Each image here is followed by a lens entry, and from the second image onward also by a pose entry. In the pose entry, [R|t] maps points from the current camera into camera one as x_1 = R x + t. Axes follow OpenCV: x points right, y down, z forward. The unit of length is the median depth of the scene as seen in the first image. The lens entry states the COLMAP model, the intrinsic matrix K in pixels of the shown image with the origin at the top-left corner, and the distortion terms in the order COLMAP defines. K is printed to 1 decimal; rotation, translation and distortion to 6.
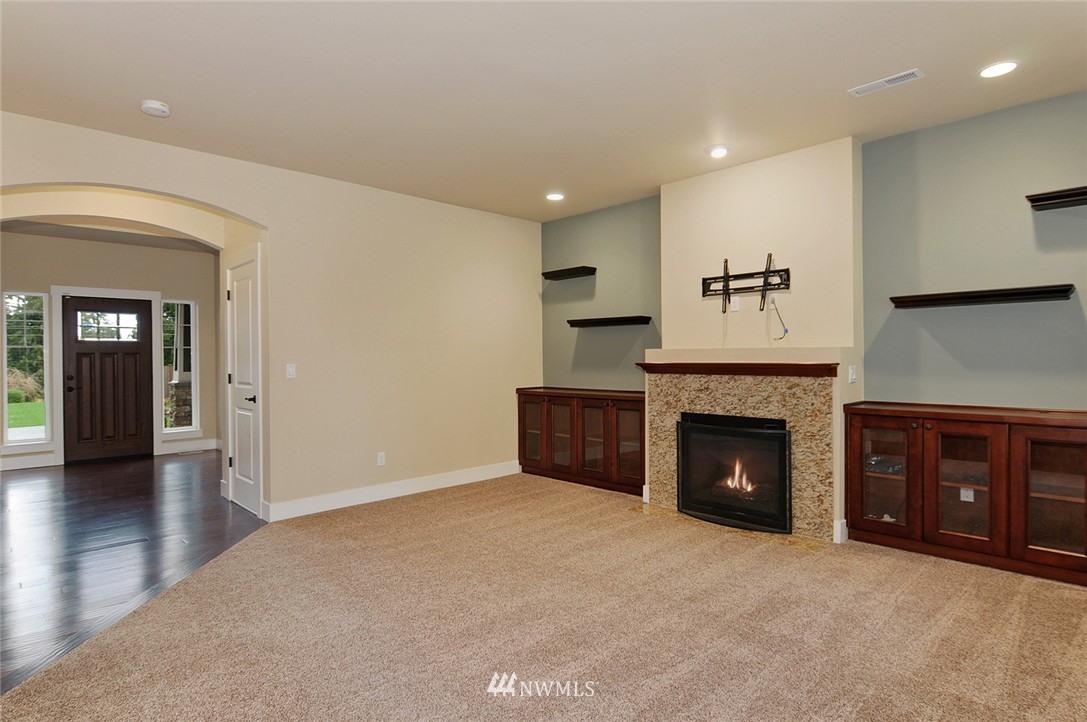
lens RADIAL K [[581.0, 0, 543.5], [0, 581.0, 361.0], [0, 0, 1]] dist [0.001450, 0.000220]
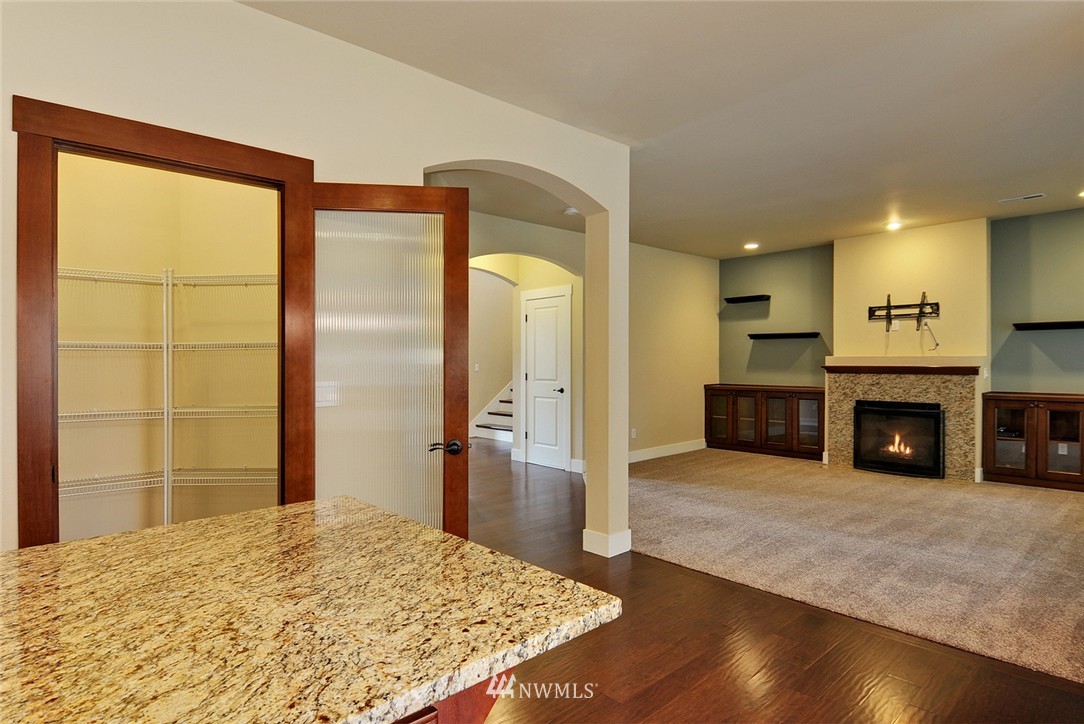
lens RADIAL K [[583.0, 0, 543.6], [0, 583.0, 367.5], [0, 0, 1]] dist [-0.025134, -0.000722]
pose [[0.999312, 0.002319, -0.037025, -0.504552], [-0.002093, 0.999979, 0.006143, -0.000053], [0.037039, -0.006062, 0.999295, -0.483077]]
